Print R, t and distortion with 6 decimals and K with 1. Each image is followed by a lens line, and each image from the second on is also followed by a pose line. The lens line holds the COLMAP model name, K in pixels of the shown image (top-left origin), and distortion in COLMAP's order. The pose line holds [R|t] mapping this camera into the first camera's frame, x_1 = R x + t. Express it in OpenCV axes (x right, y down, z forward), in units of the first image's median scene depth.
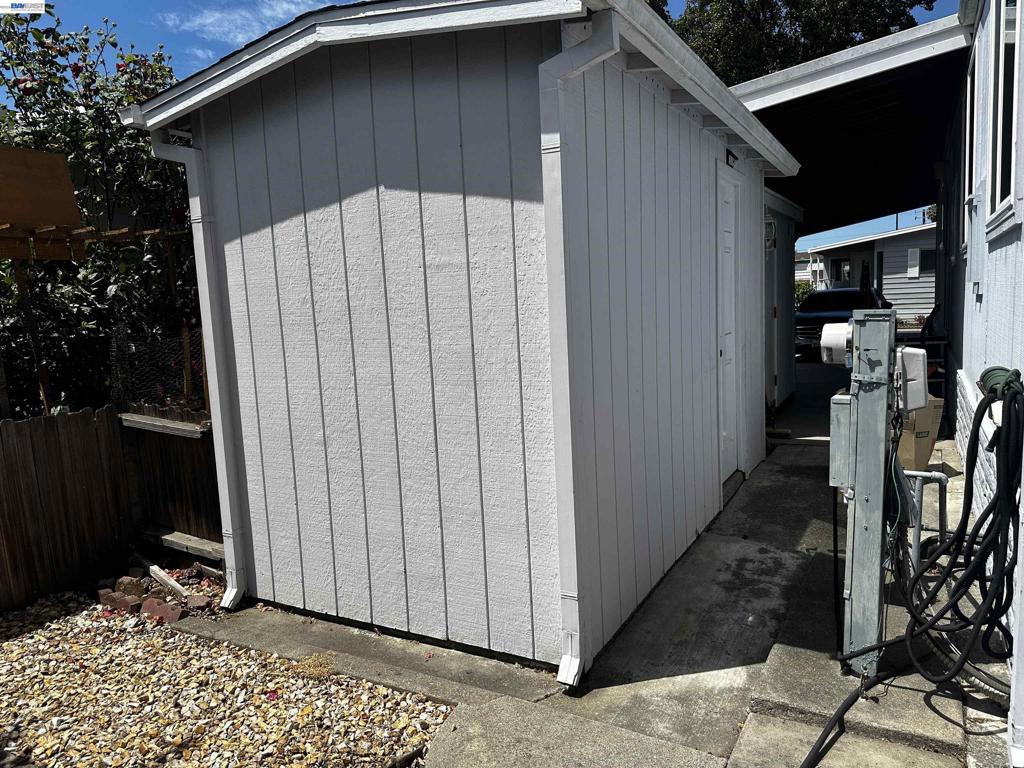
lens RADIAL K [[709.6, 0, 518.8], [0, 709.6, 388.1], [0, 0, 1]] dist [0.105358, -0.154691]
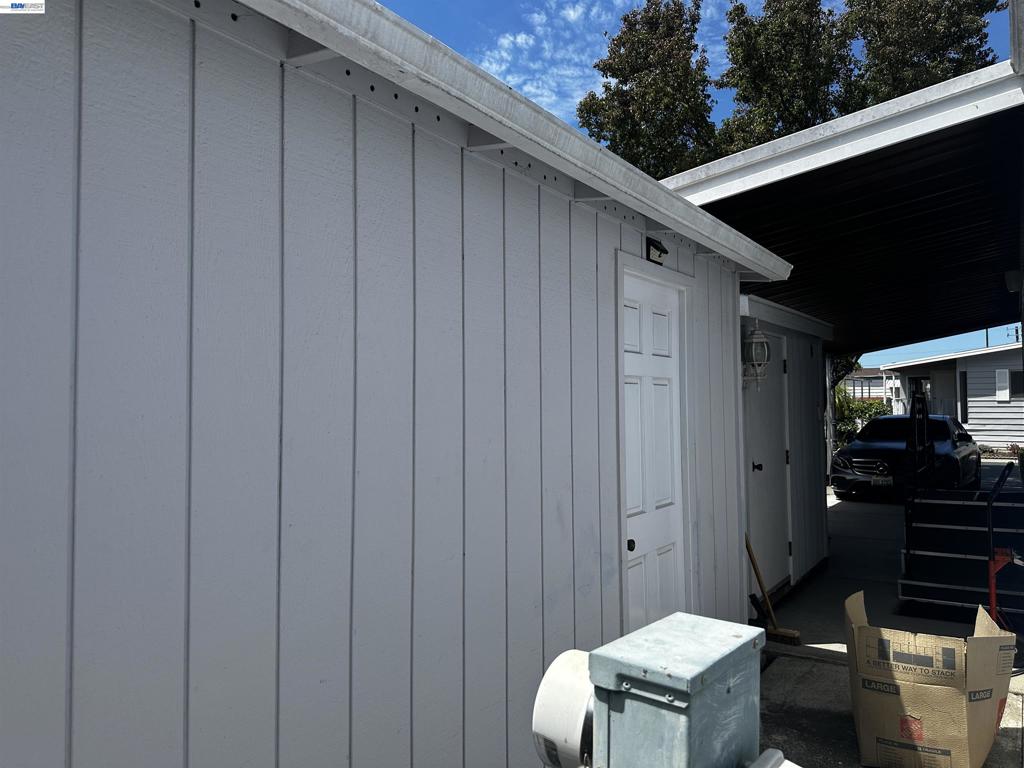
lens RADIAL K [[709.6, 0, 518.8], [0, 709.6, 388.1], [0, 0, 1]] dist [0.105358, -0.154691]
pose [[0.993787, 0.037762, -0.104695, 0.079919], [-0.051844, 0.989457, -0.135229, -0.031459], [0.098484, 0.139816, 0.985268, 0.114102]]
